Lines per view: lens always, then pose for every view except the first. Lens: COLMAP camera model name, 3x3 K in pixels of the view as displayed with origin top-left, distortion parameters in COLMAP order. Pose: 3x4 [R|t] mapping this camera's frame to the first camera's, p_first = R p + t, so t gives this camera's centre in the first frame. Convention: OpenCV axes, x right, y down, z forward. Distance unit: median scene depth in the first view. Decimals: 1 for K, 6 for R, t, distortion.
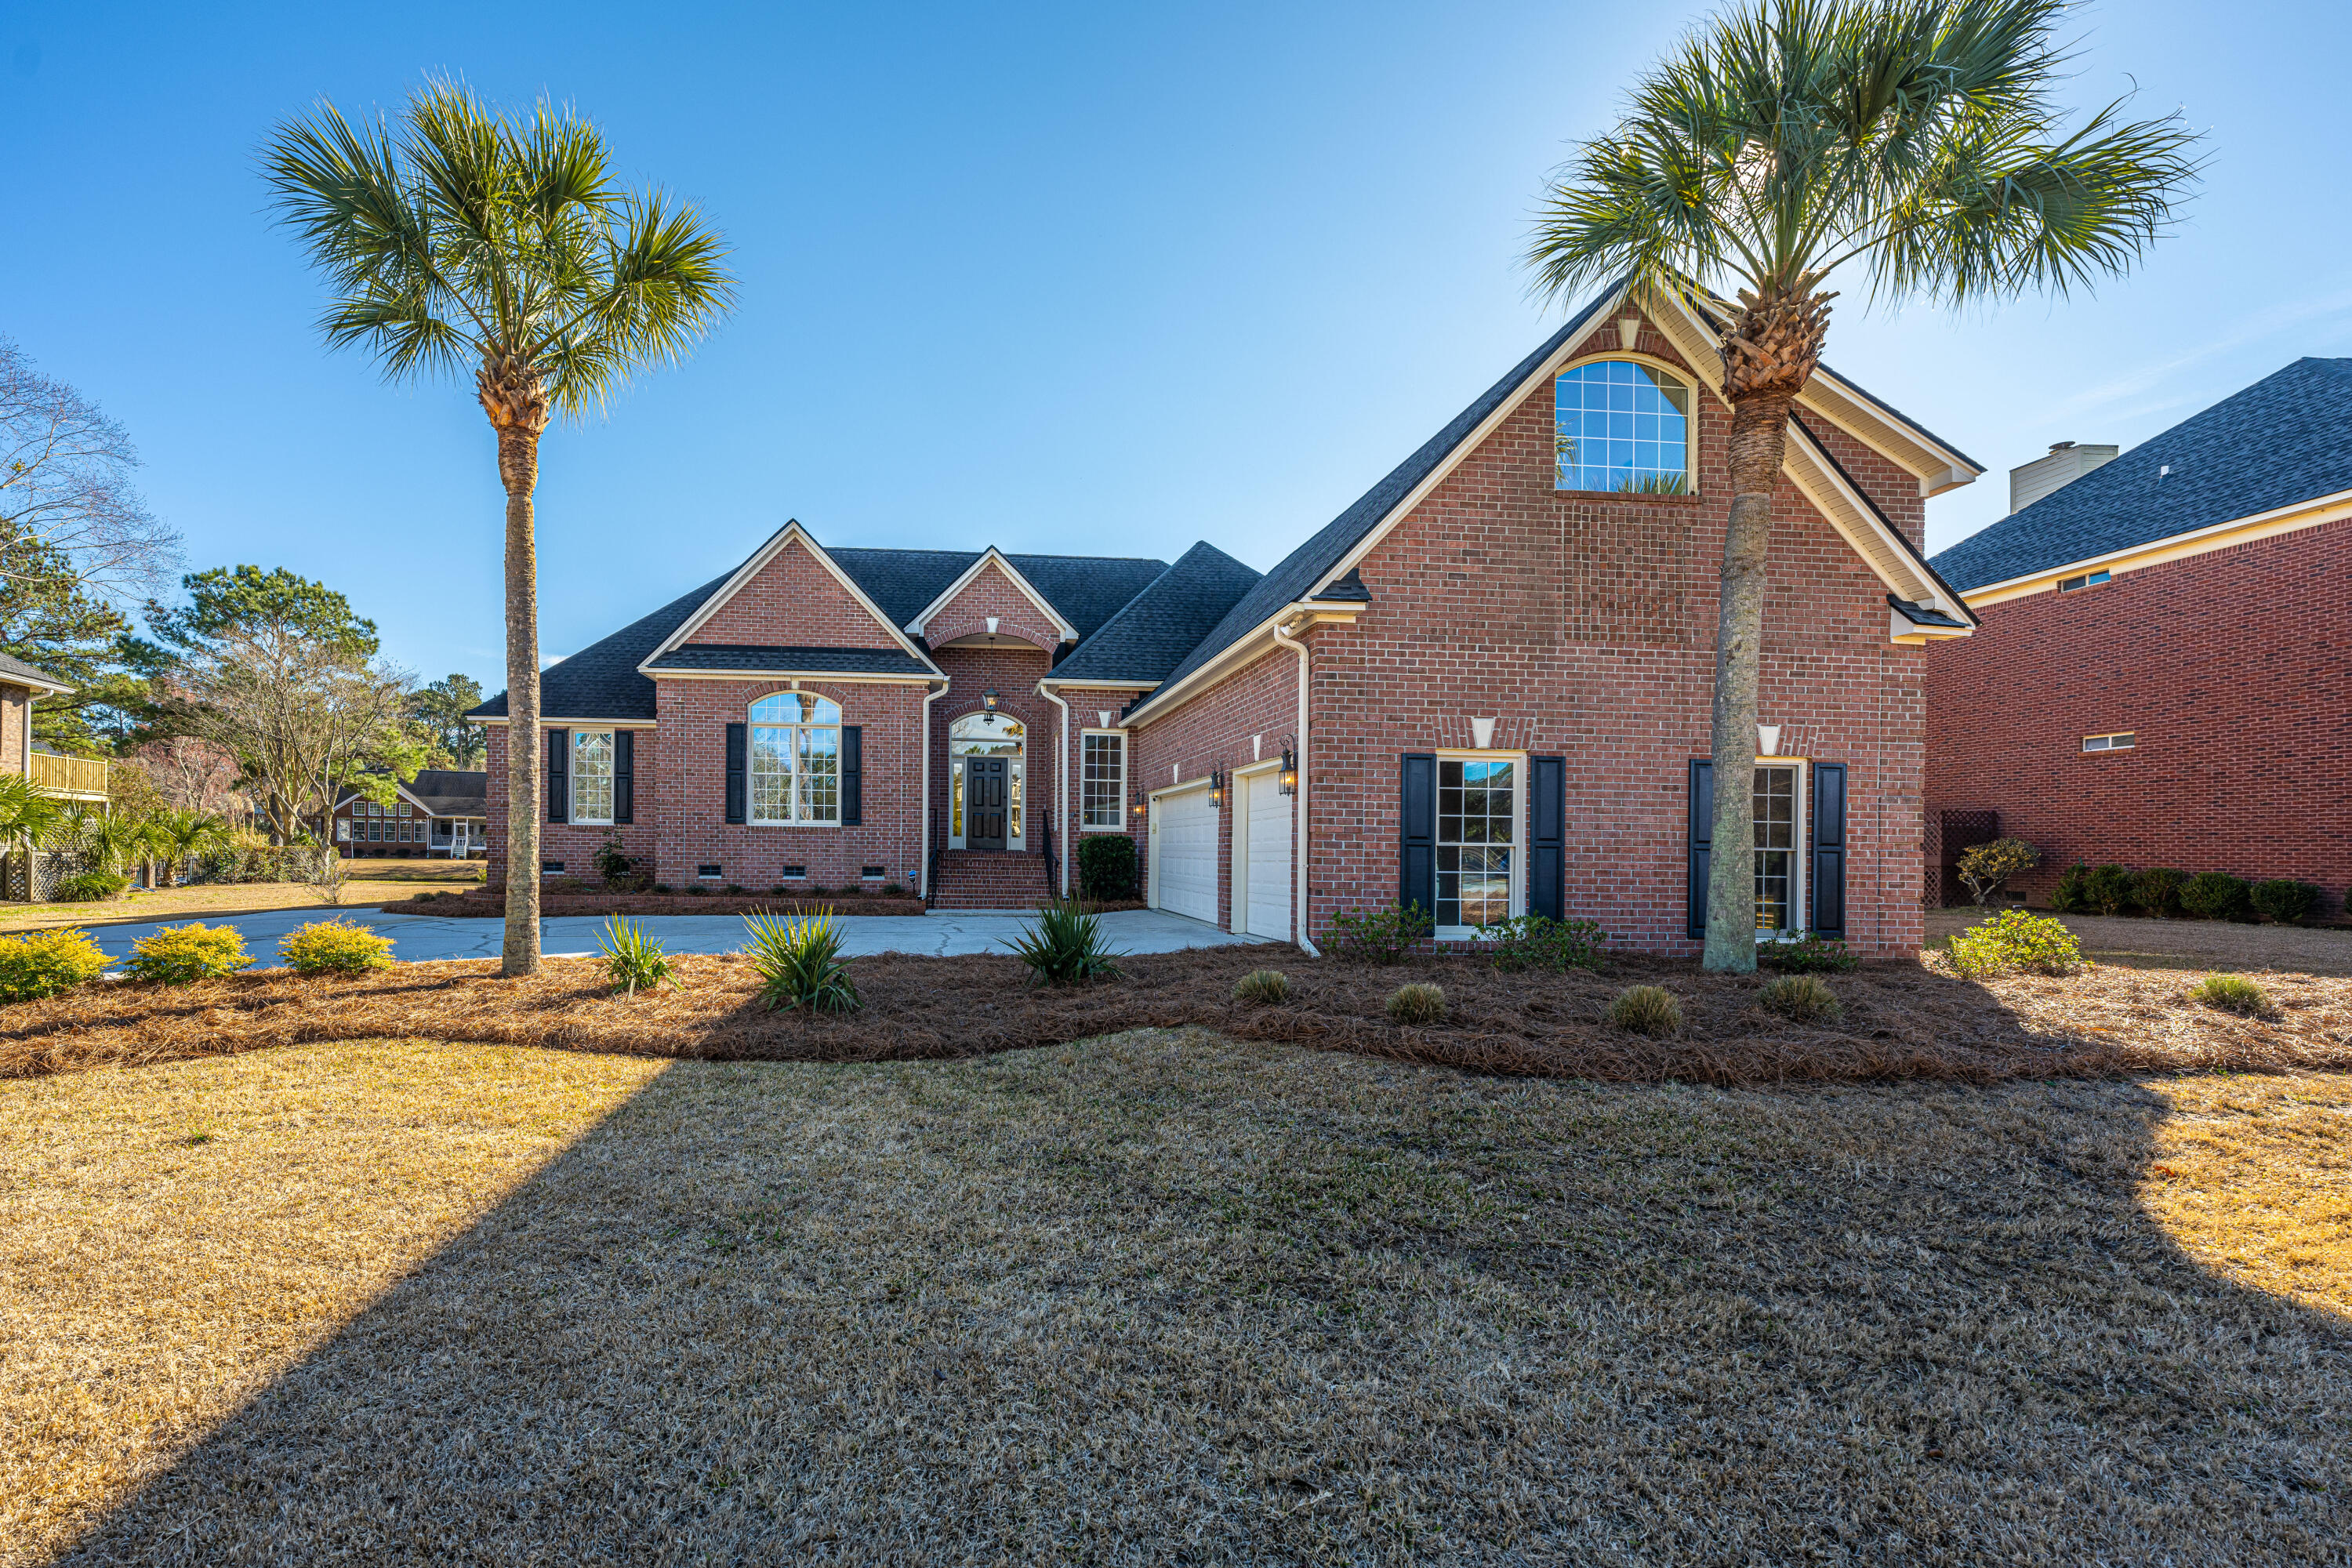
lens RADIAL K [[1119.4, 0, 1101.9], [0, 1119.4, 831.5], [0, 0, 1]] dist [0.002121, 0.000055]
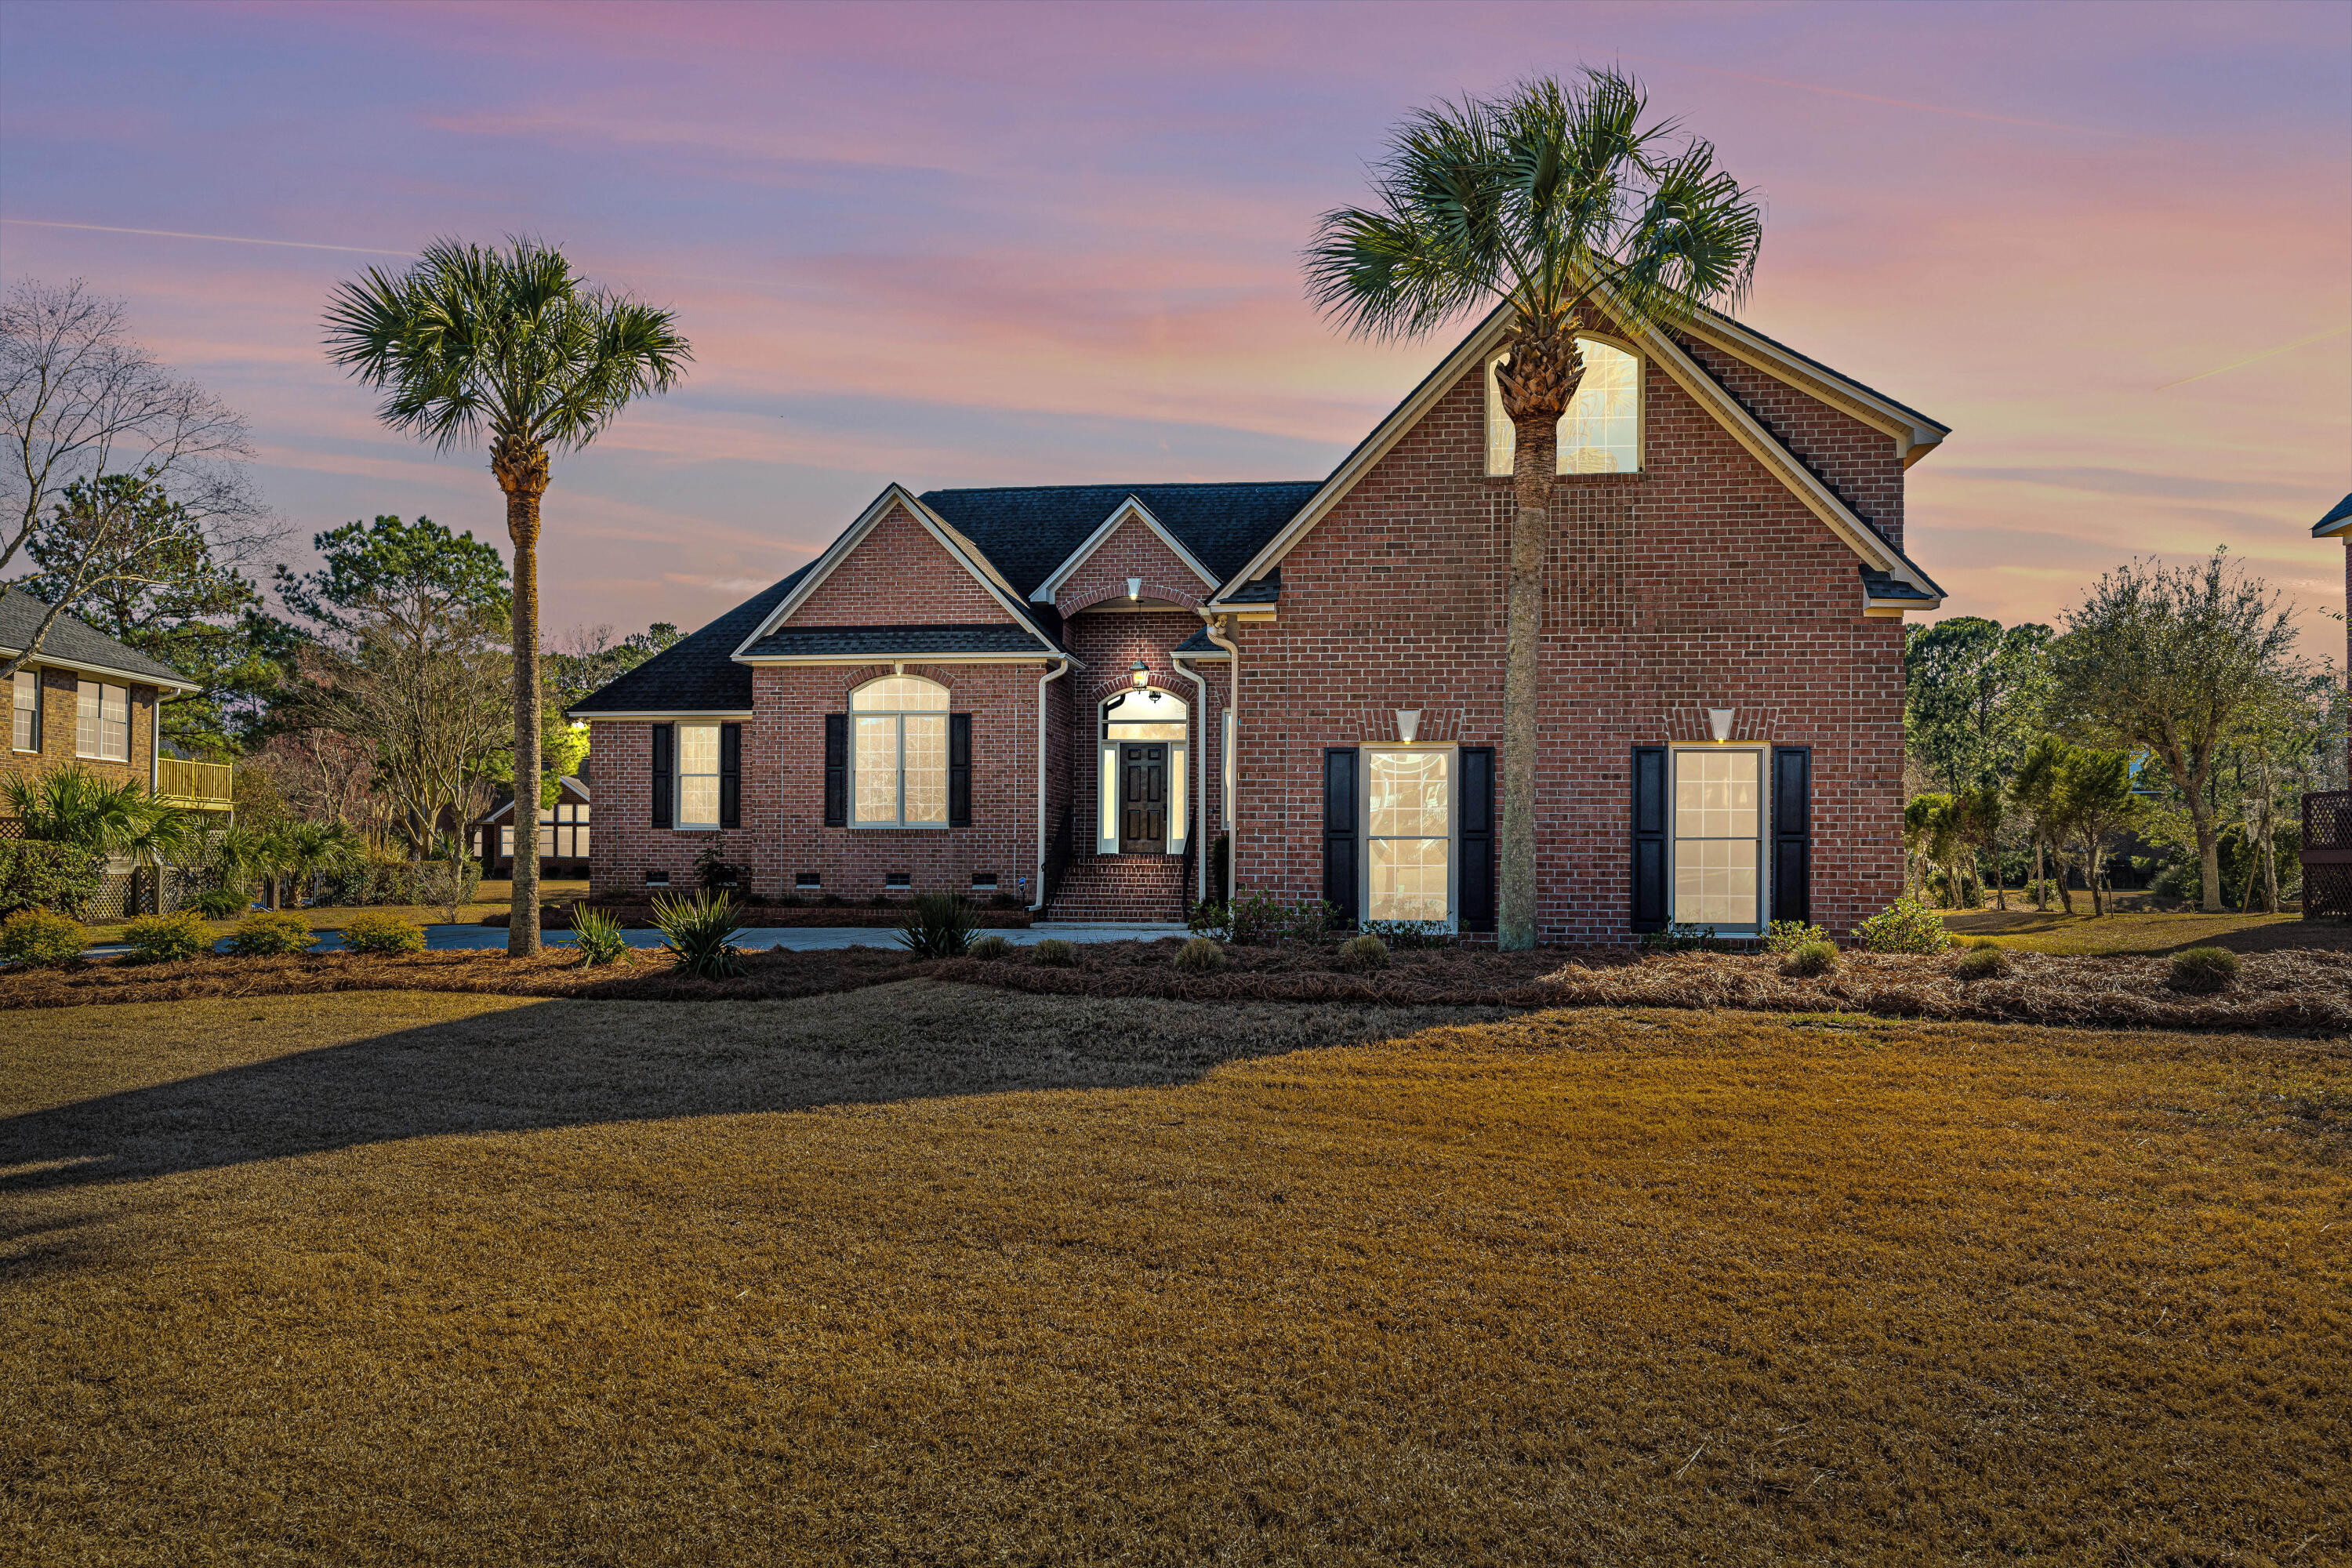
lens RADIAL K [[1647.9, 0, 1180.0], [0, 1647.9, 790.9], [0, 0, 1]] dist [0.007347, 0.001207]
pose [[0.978477, -0.017258, -0.205632, 0.428289], [0.011896, 0.999557, -0.027285, 0.007797], [0.206012, 0.024251, 0.978249, -0.461225]]
